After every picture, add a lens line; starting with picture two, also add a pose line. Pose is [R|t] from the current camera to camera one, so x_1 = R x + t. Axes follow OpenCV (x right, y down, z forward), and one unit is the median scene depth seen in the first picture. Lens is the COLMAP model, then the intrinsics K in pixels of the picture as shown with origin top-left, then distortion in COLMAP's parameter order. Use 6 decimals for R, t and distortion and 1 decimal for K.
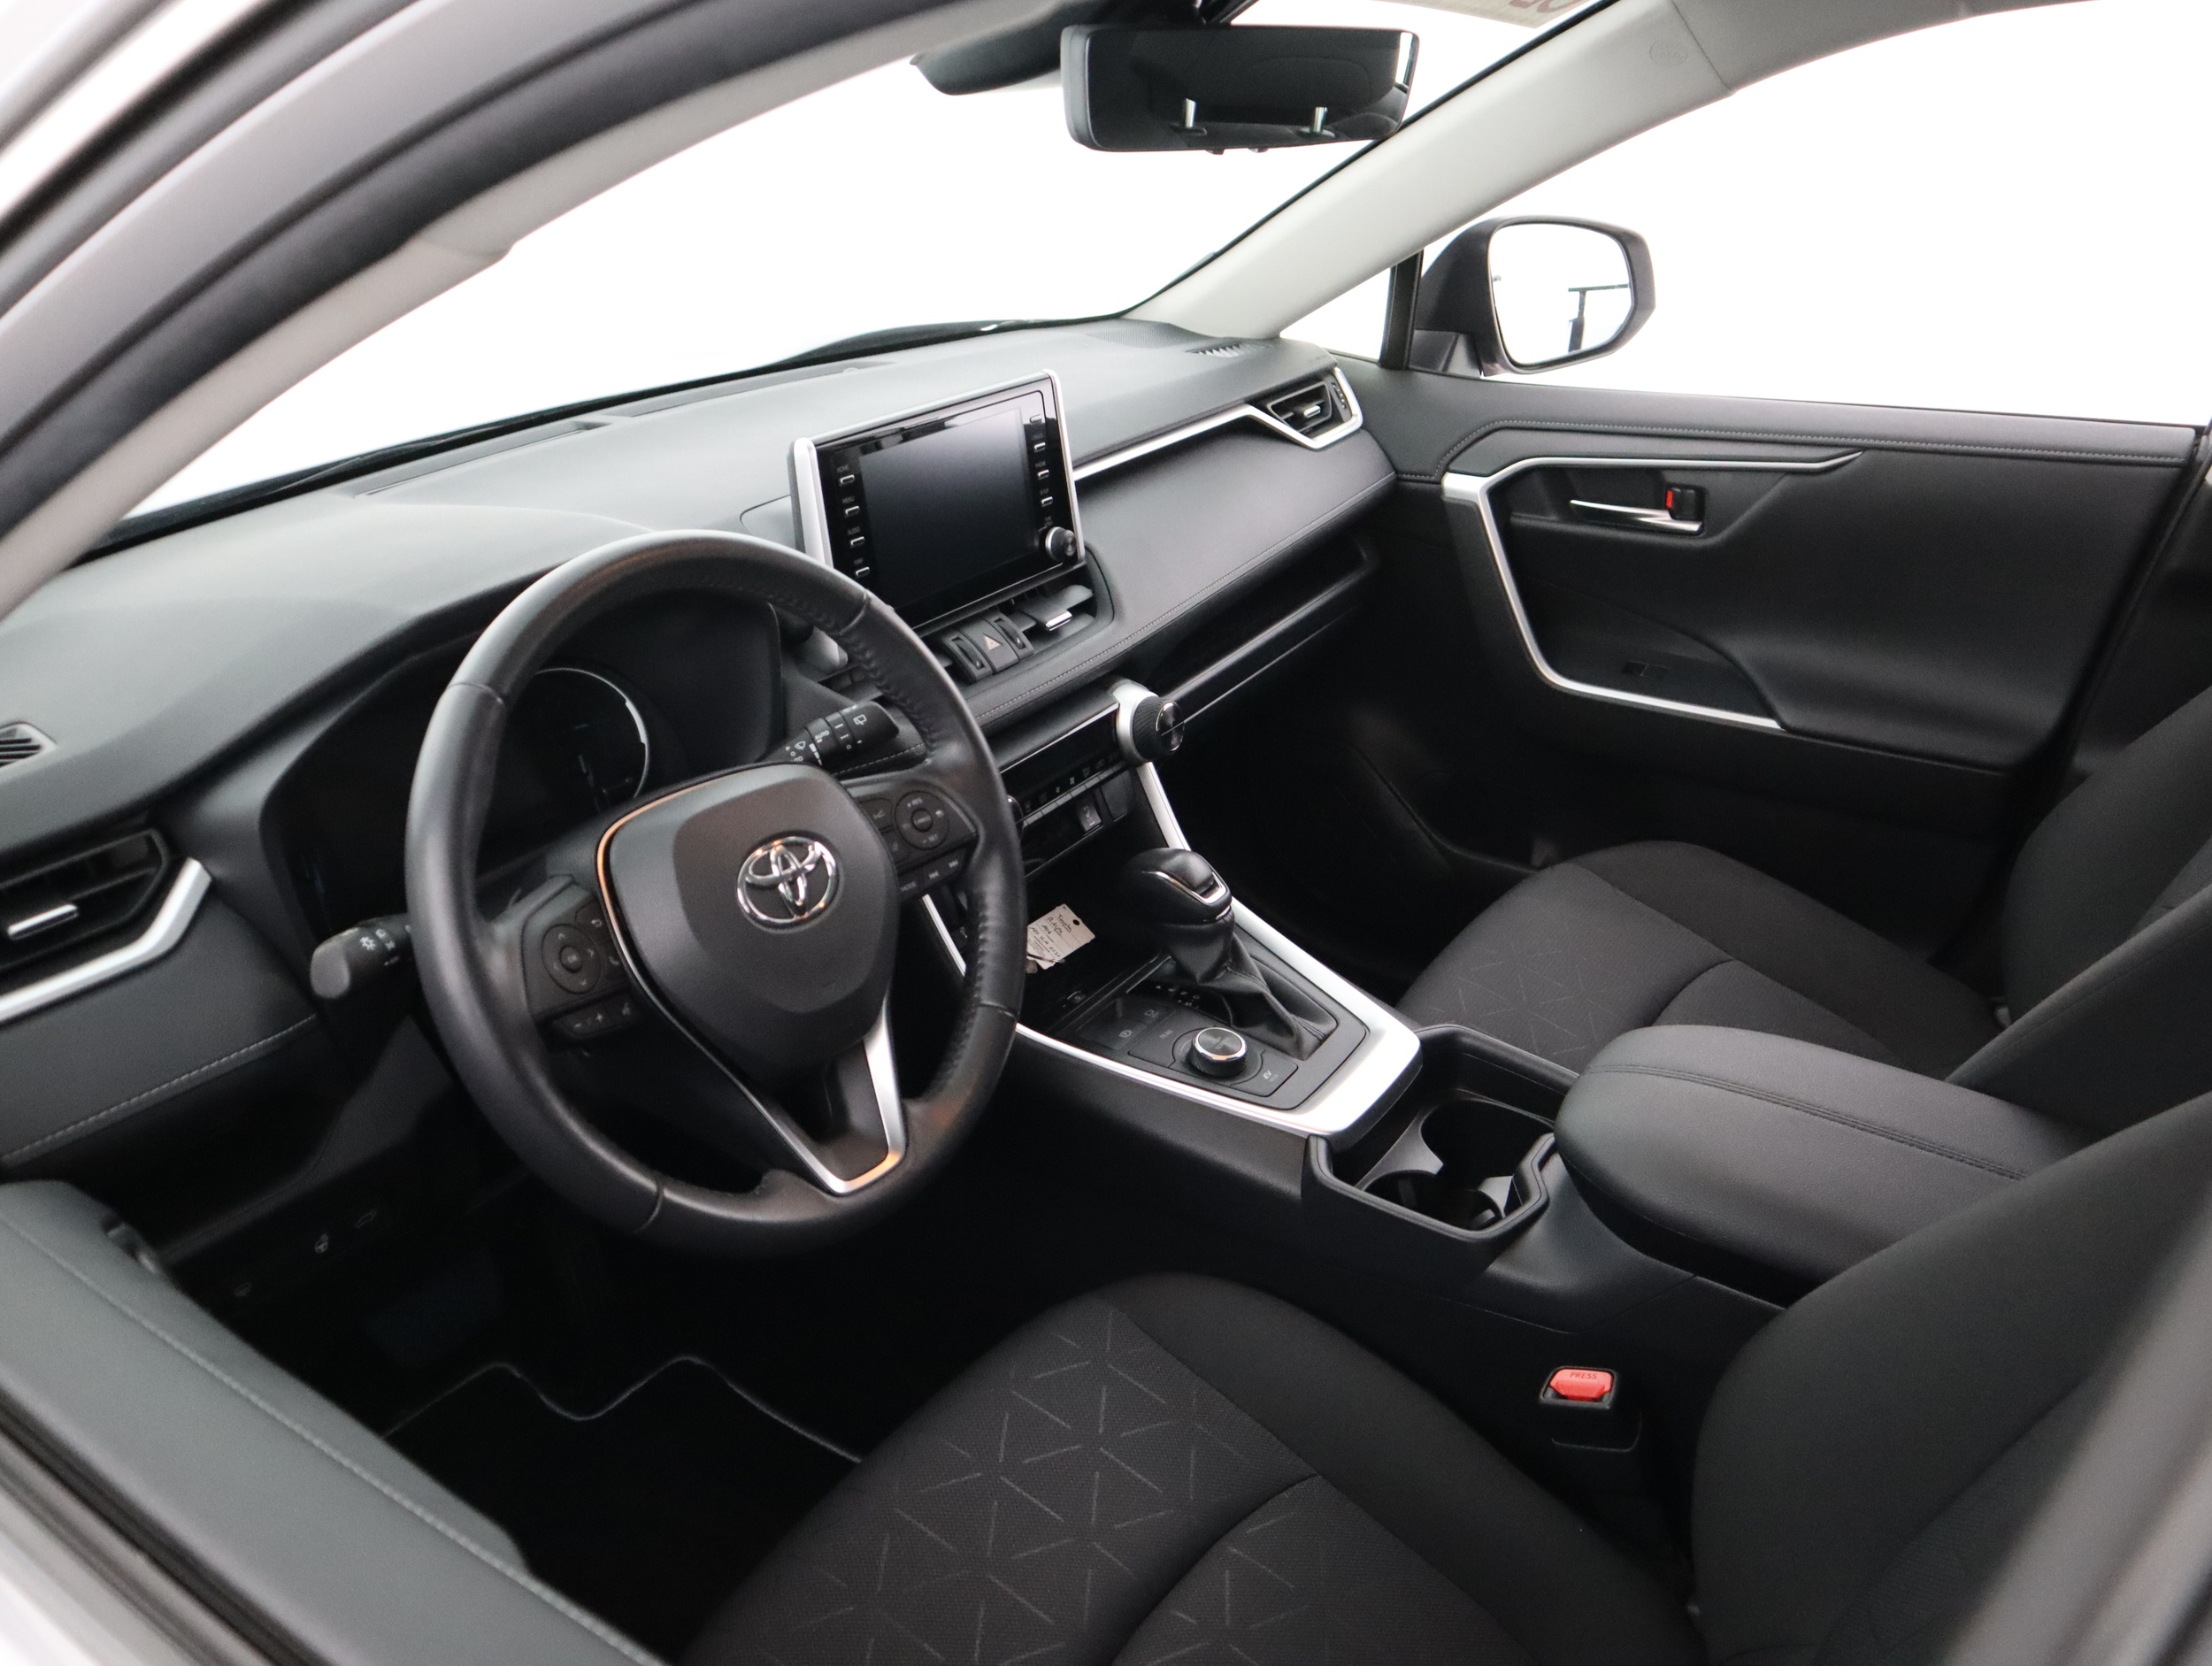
lens RADIAL K [[1718.3, 0, 1112.5], [0, 1718.3, 827.1], [0, 0, 1]] dist [0.005069, 0.000677]
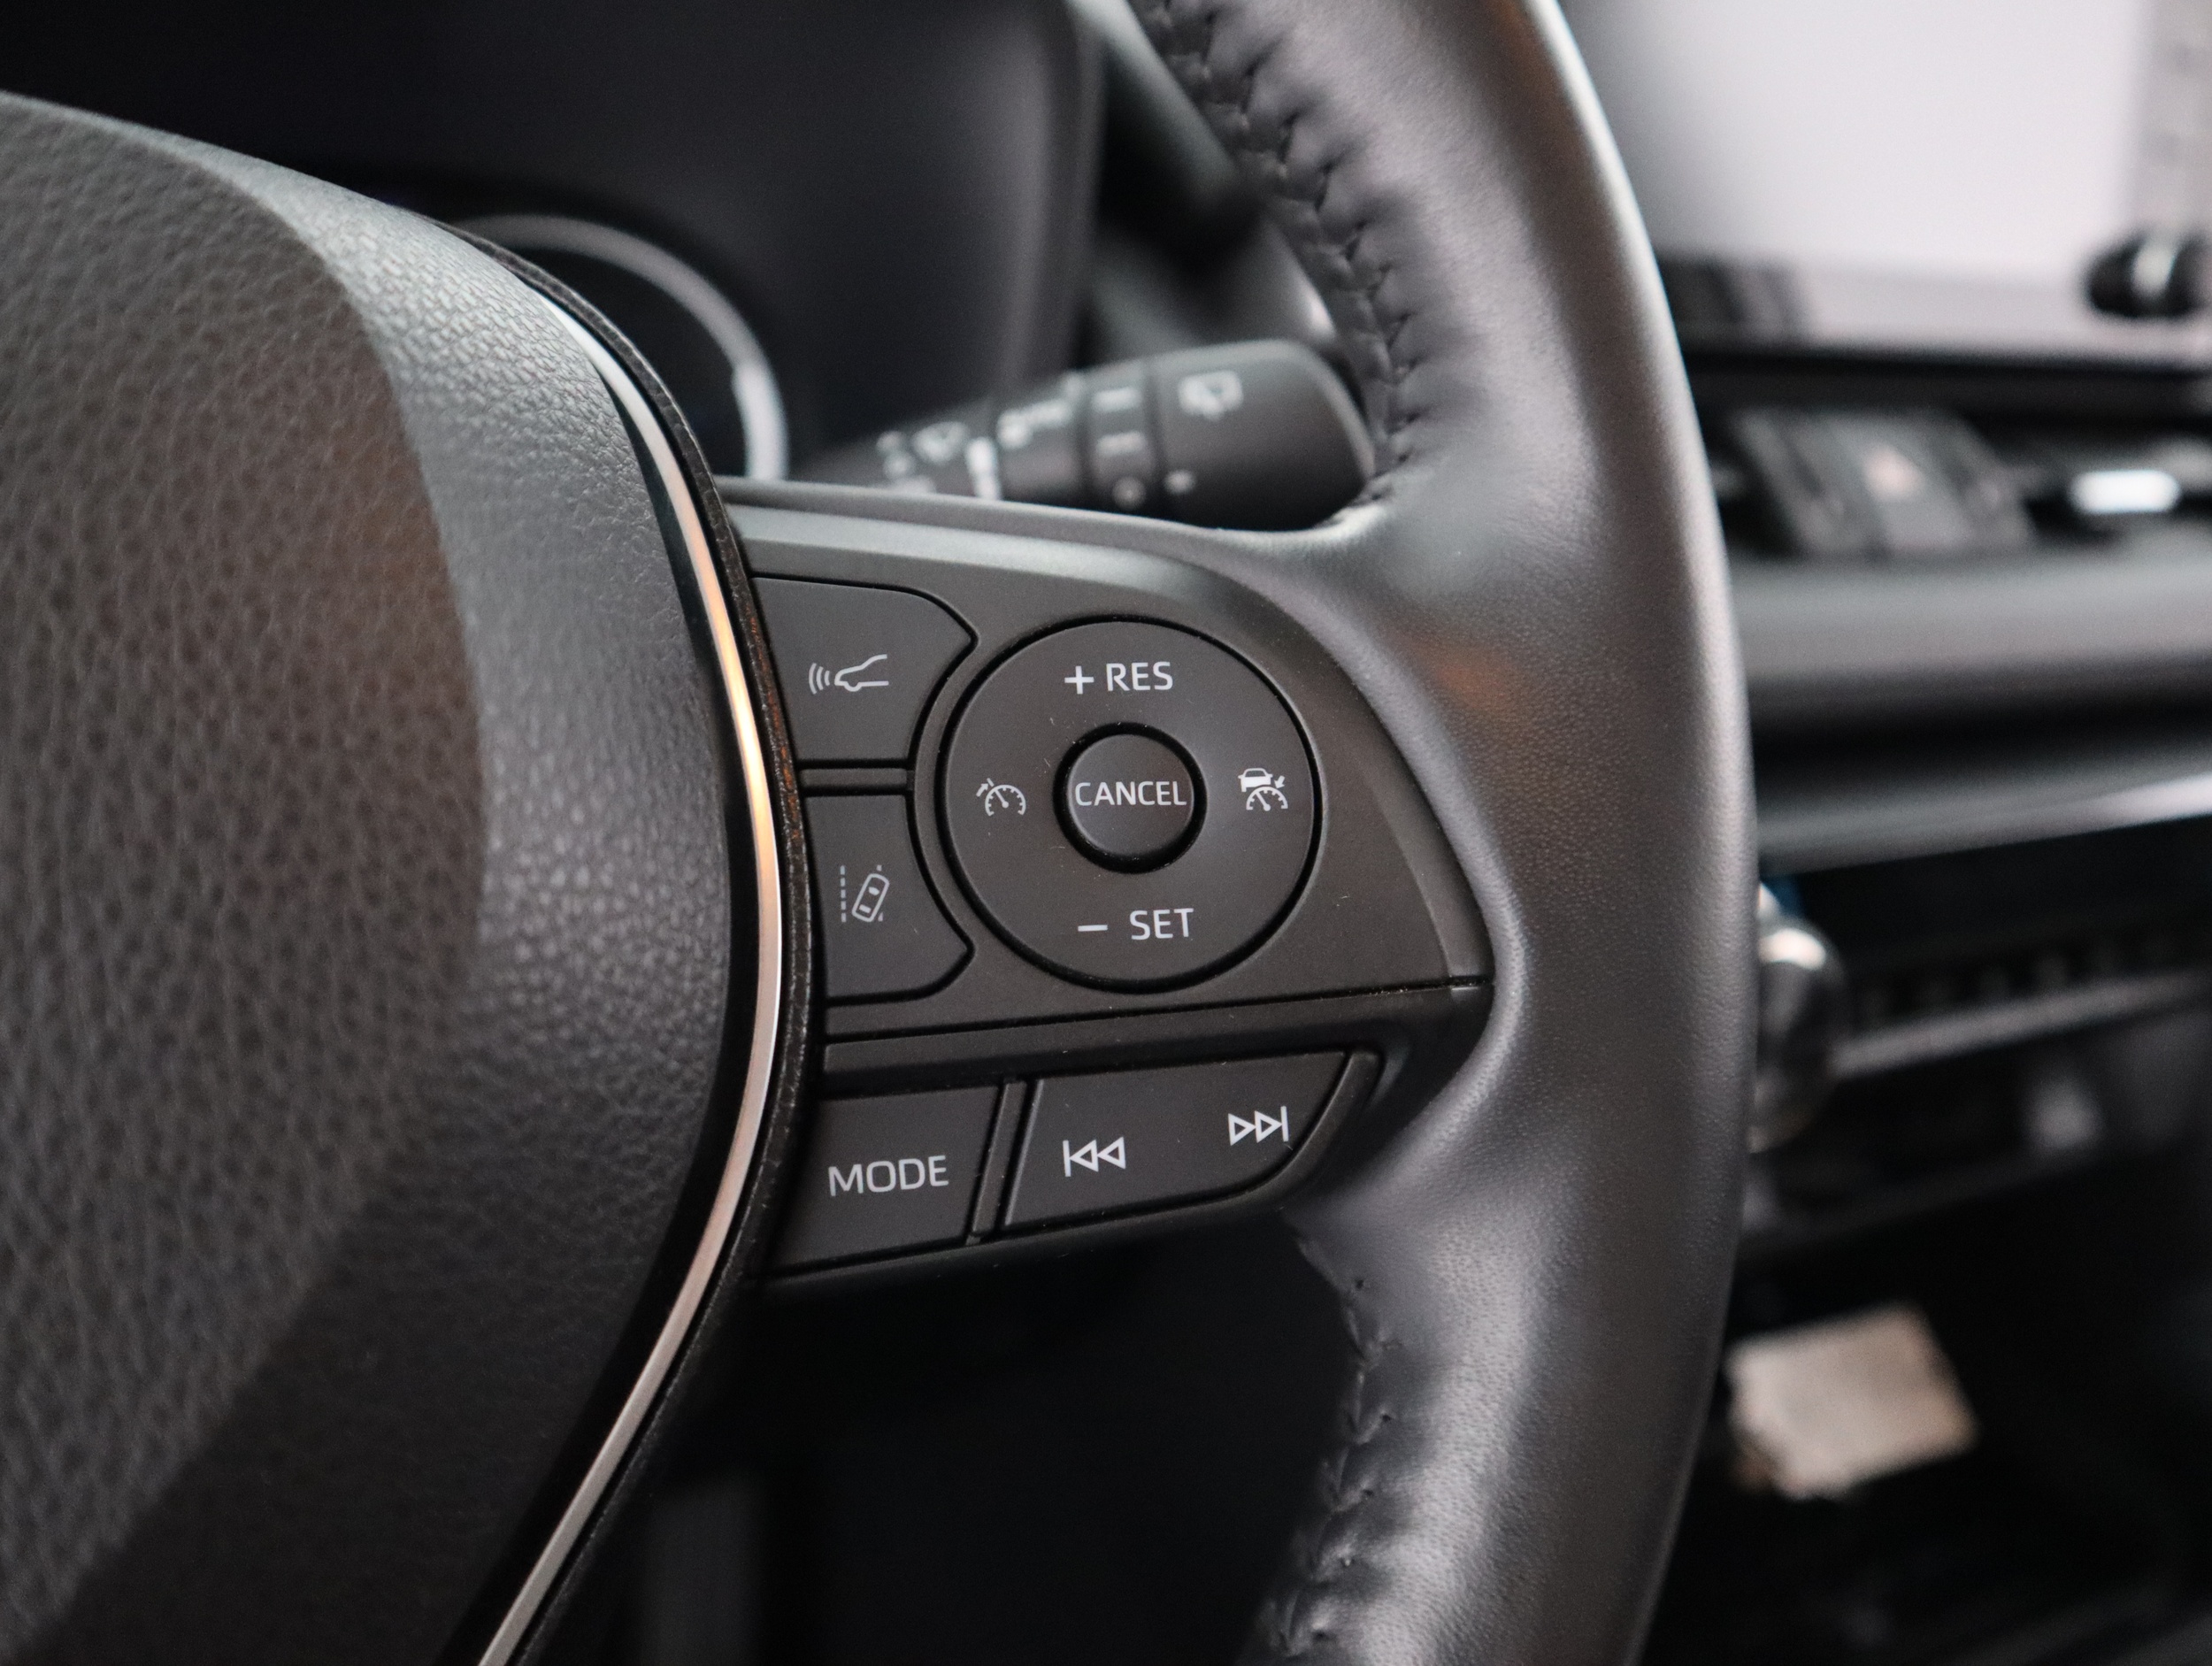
lens RADIAL K [[1718.3, 0, 1112.5], [0, 1718.3, 827.1], [0, 0, 1]] dist [0.005069, 0.000677]
pose [[0.851879, 0.241781, -0.464591, -0.030928], [-0.284964, 0.958242, -0.023829, 0.002434], [0.439429, 0.152691, 0.885205, 0.686760]]
